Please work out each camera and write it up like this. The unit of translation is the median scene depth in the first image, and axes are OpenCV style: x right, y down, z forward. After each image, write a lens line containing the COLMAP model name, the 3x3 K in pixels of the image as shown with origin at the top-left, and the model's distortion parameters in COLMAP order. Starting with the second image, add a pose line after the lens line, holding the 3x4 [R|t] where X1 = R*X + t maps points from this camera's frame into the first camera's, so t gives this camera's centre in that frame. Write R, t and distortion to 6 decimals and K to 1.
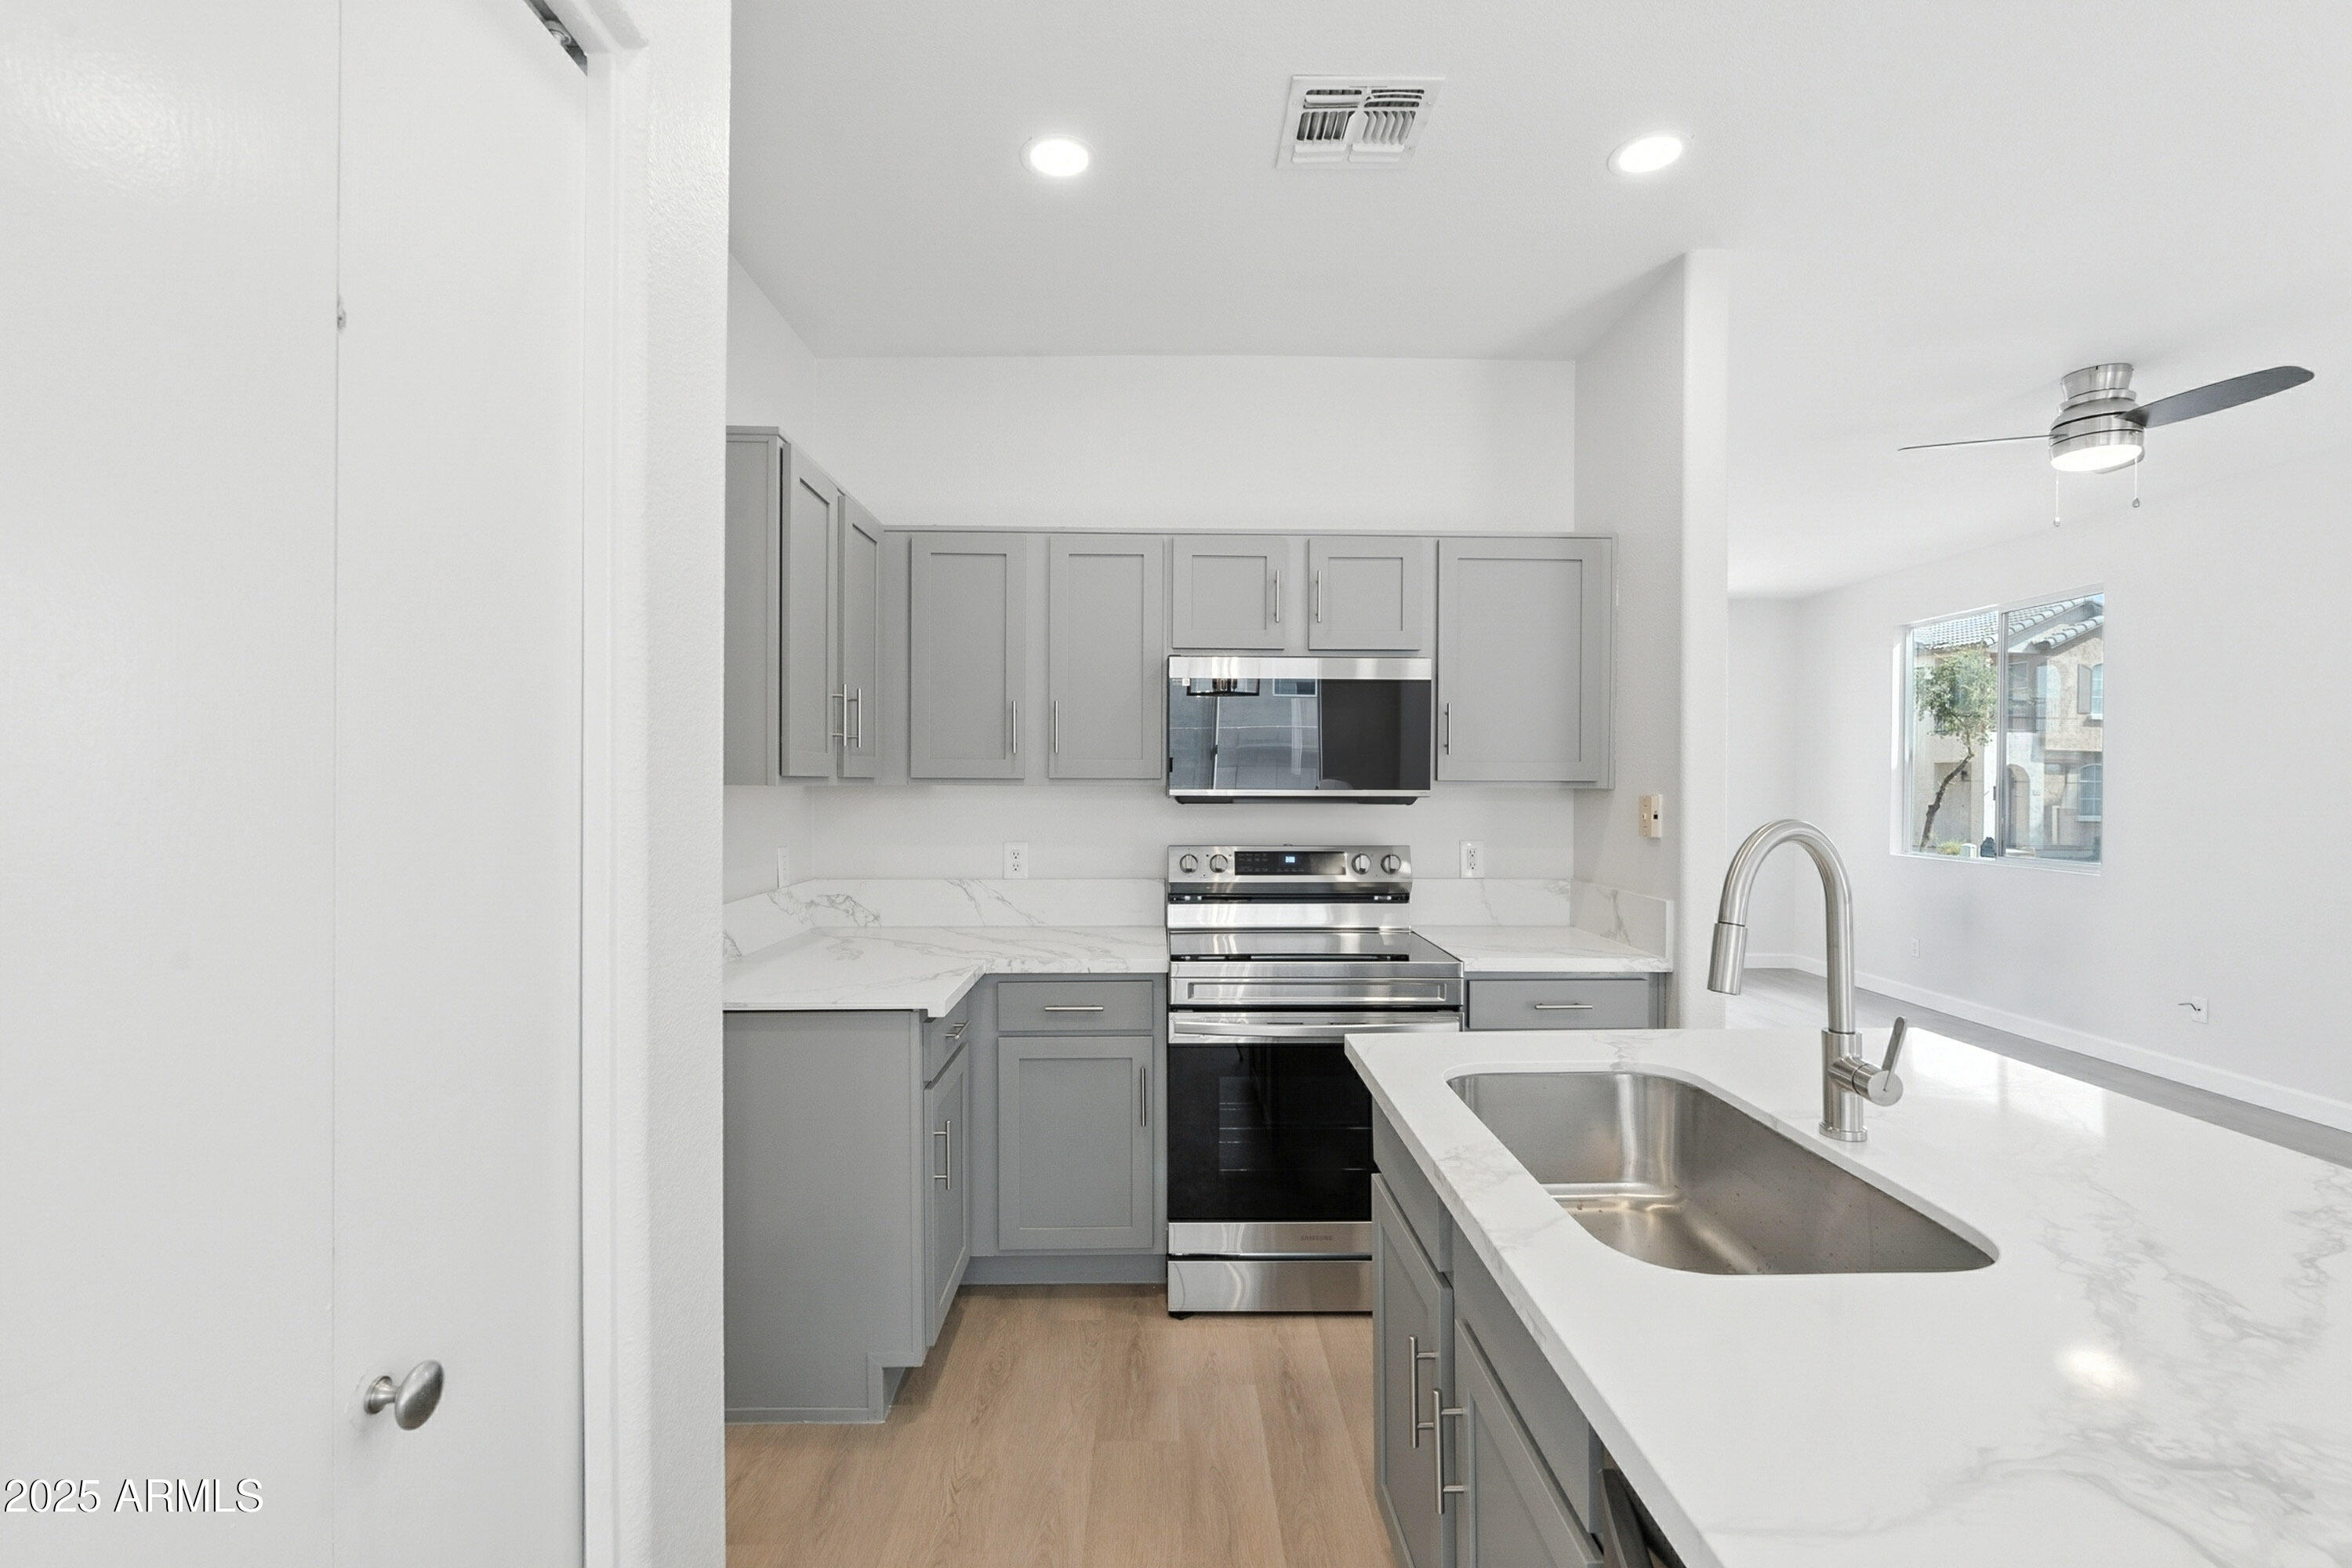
lens RADIAL K [[1039.8, 0, 1182.4], [0, 1039.8, 791.1], [0, 0, 1]] dist [-0.000940, -0.000432]
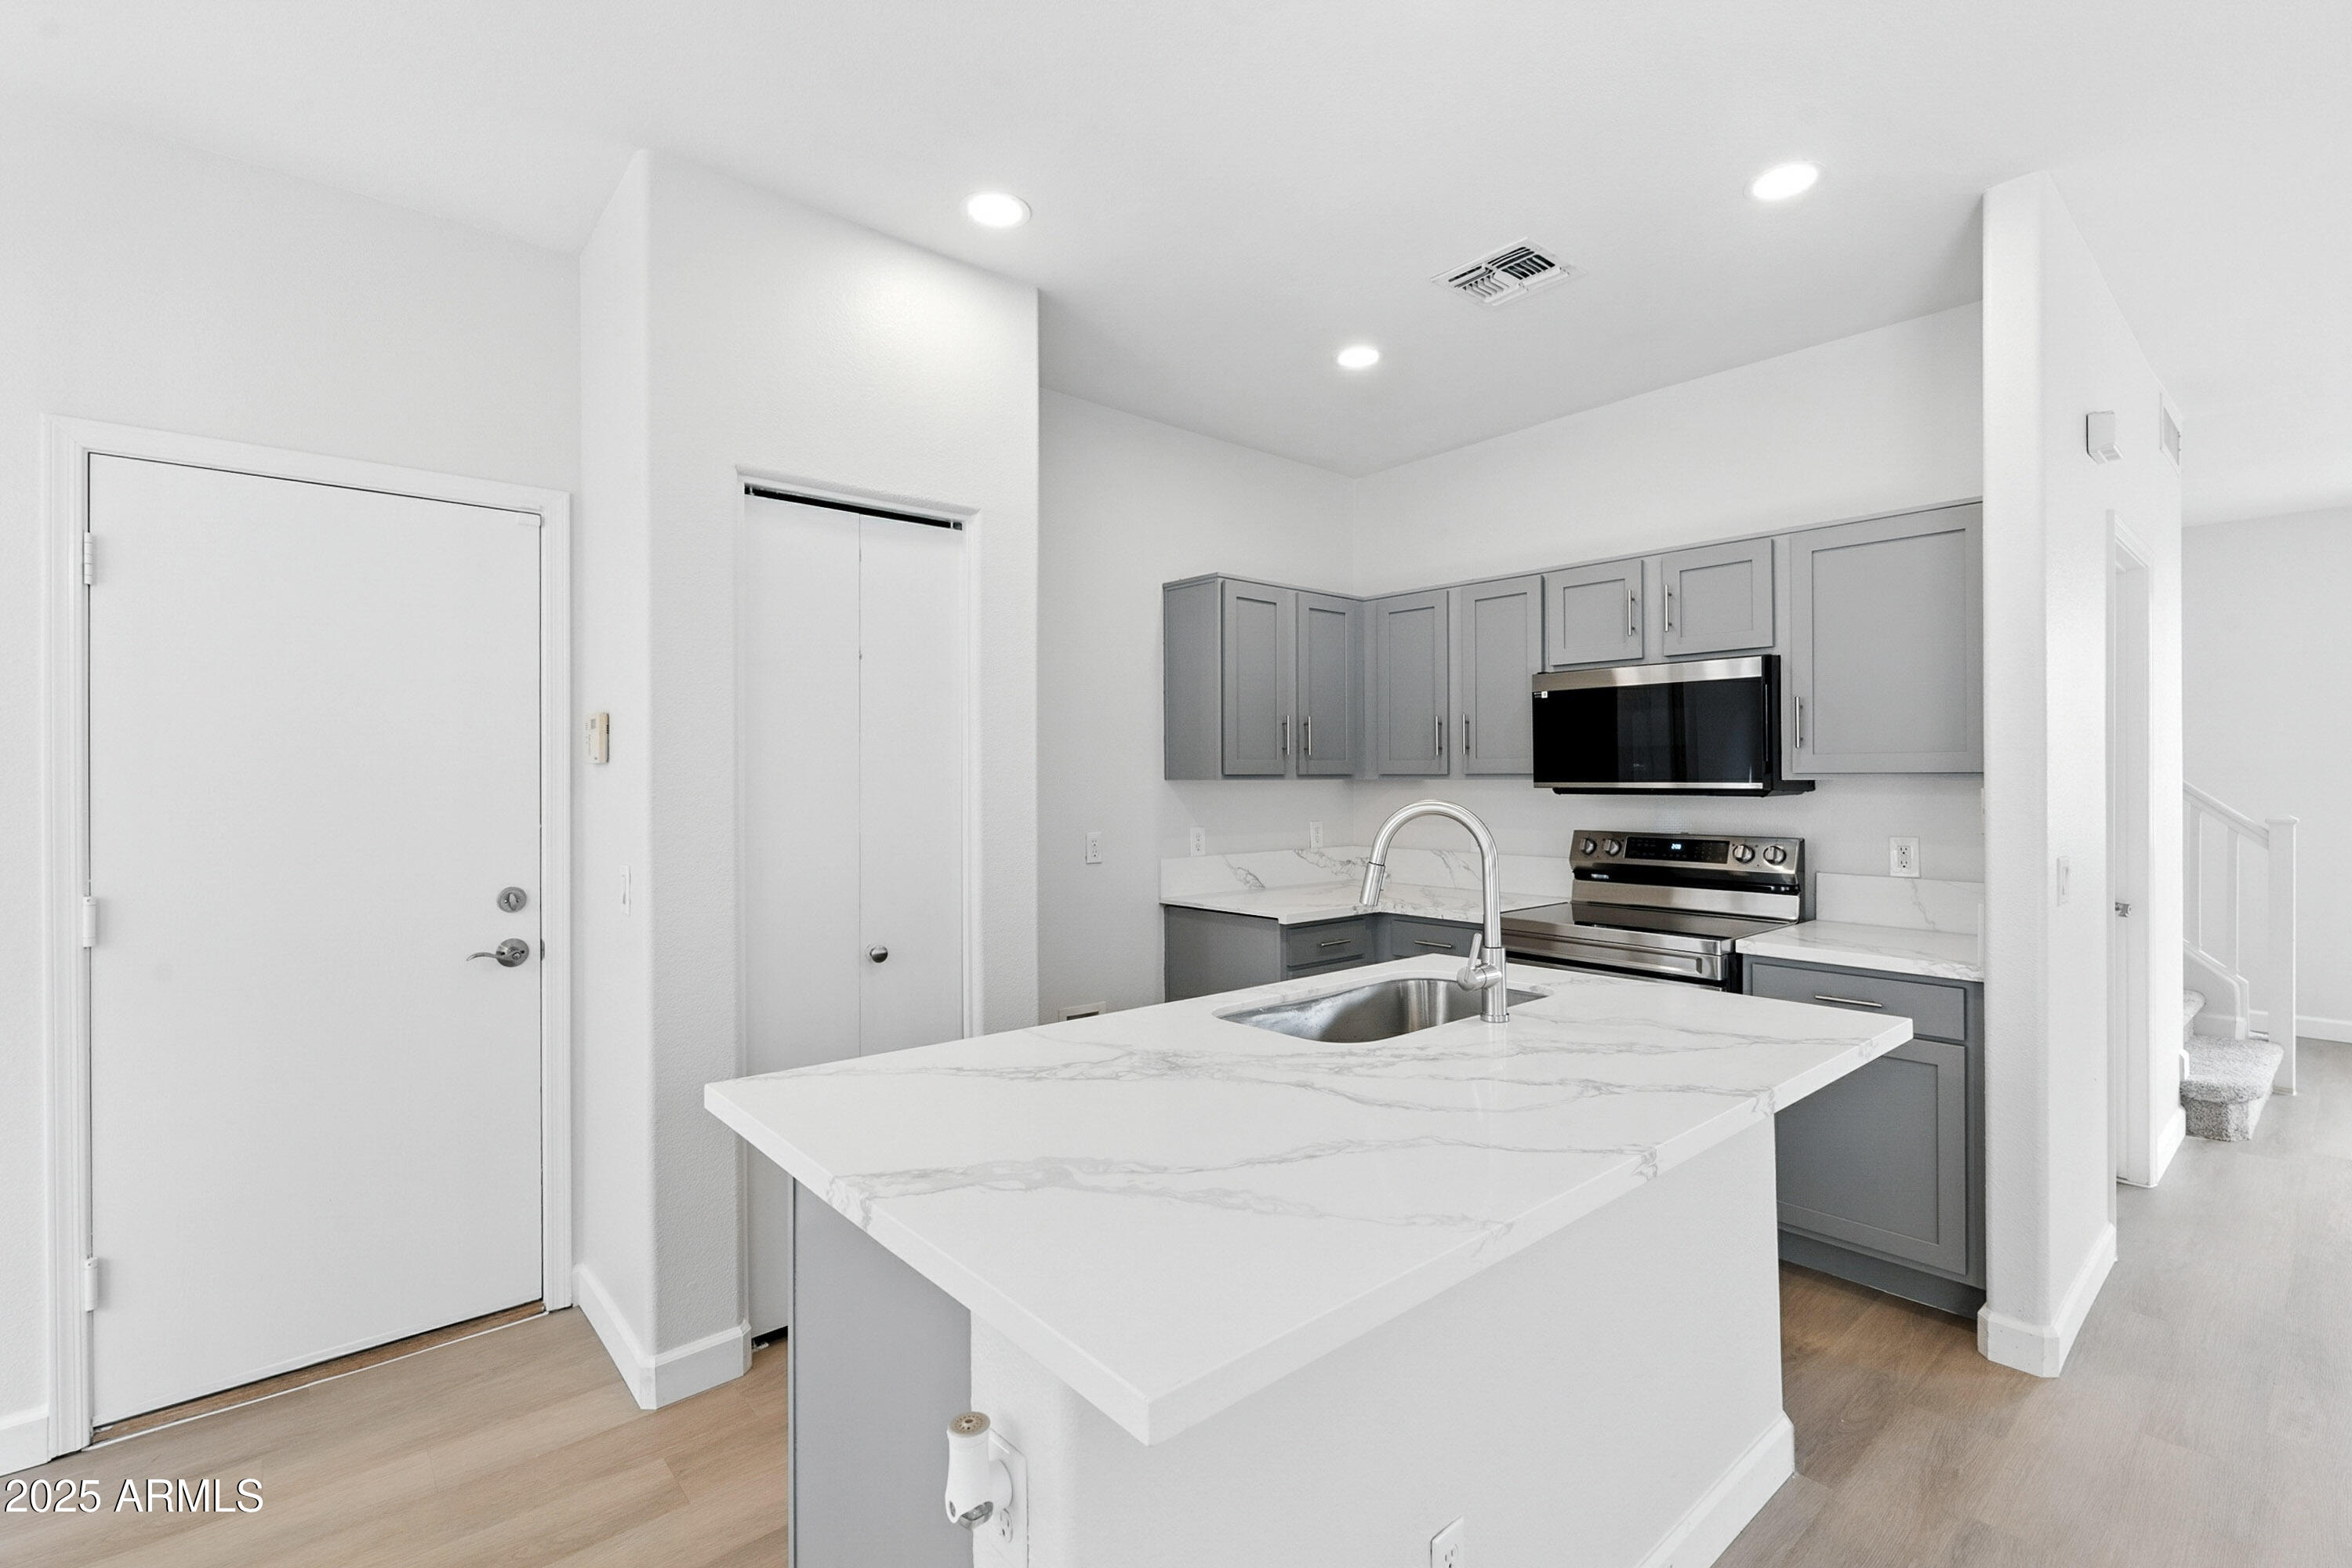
lens RADIAL K [[1067.5, 0, 1168.5], [0, 1067.5, 777.4], [0, 0, 1]] dist [-0.002026, 0.000604]
pose [[0.630486, -0.005094, -0.776184, 0.669283], [-0.001442, 0.999969, -0.007734, 0.002937], [0.776199, 0.005996, 0.630460, -0.129042]]
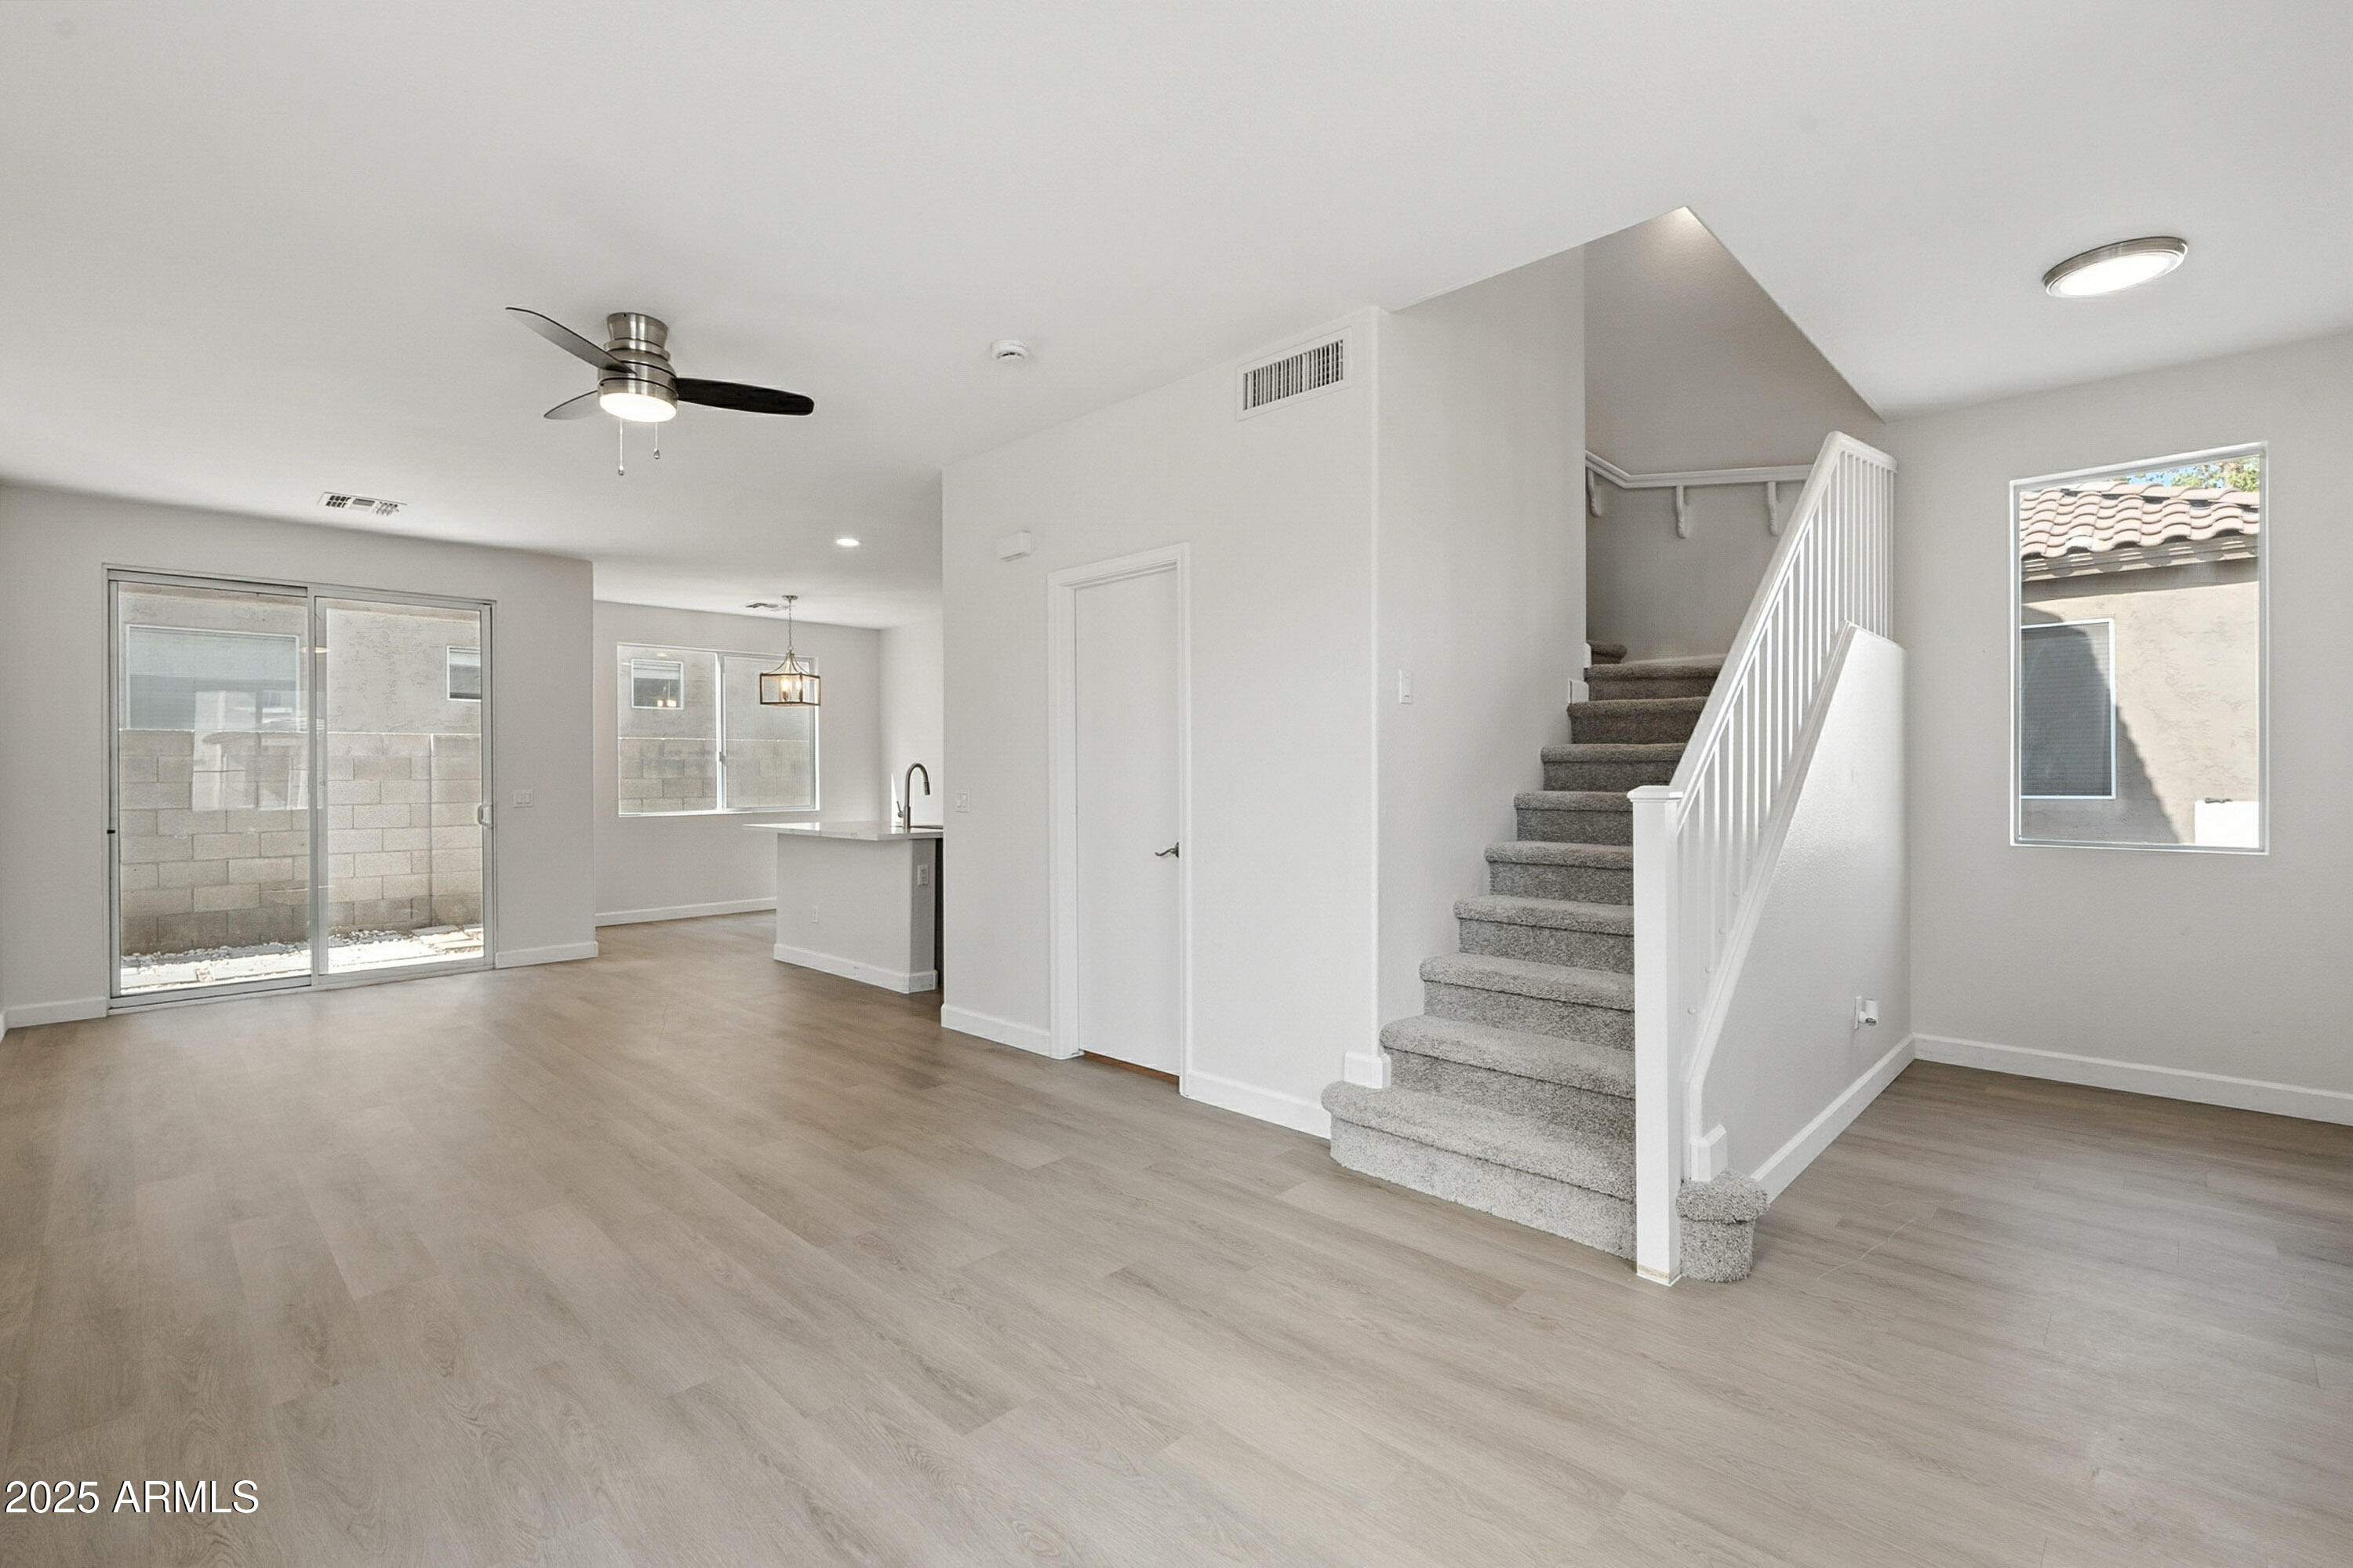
lens RADIAL K [[1040.3, 0, 1182.9], [0, 1040.3, 791.1], [0, 0, 1]] dist [-0.000940, -0.000432]
pose [[-0.727640, 0.013643, -0.685823, 1.332242], [0.000051, 0.999803, 0.019835, 0.027311], [0.685959, 0.014398, -0.727498, 2.326989]]
